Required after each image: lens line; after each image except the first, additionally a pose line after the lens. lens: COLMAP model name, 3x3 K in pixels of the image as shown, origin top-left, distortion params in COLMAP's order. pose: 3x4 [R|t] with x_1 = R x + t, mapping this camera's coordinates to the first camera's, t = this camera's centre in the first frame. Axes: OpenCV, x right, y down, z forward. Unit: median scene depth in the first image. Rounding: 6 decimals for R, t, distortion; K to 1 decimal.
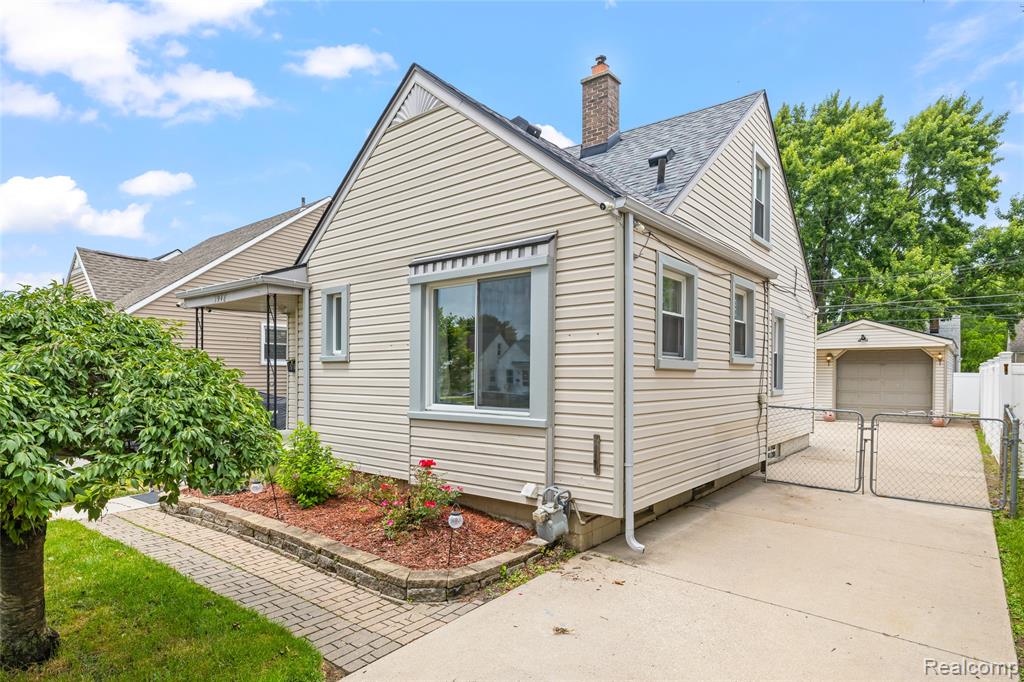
lens RADIAL K [[556.7, 0, 511.9], [0, 556.7, 346.4], [0, 0, 1]] dist [0.000269, 0.000005]
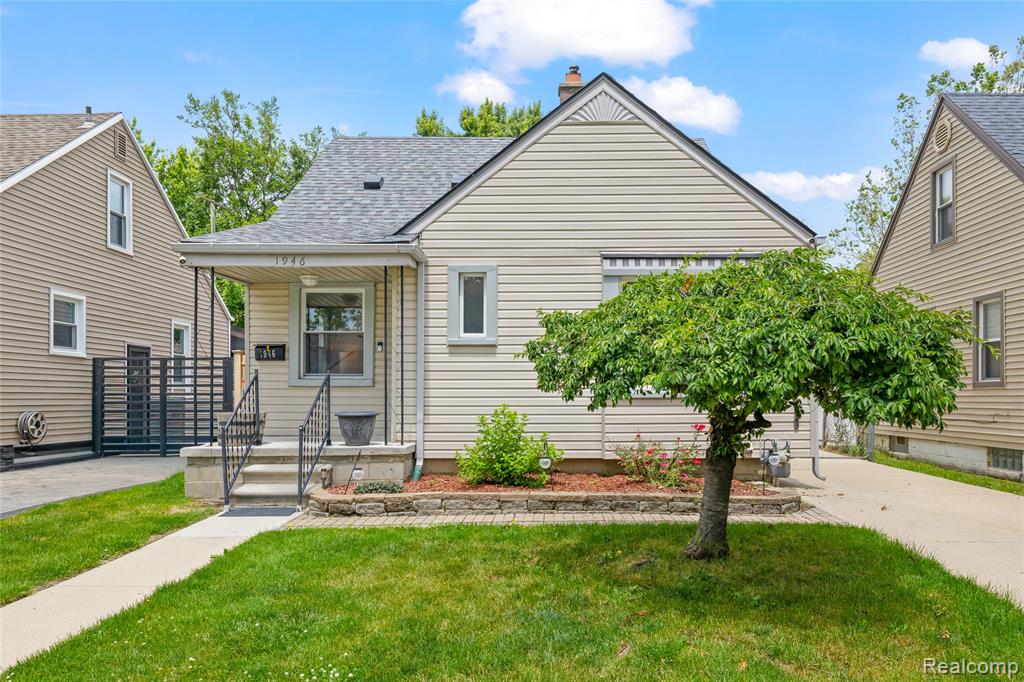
lens RADIAL K [[741.8, 0, 513.9], [0, 741.8, 338.8], [0, 0, 1]] dist [-0.002509, -0.000695]
pose [[0.789378, 0.043830, 0.612341, -1.170064], [-0.027433, 0.998970, -0.036139, 0.068101], [-0.613294, 0.011729, 0.789767, -0.031335]]
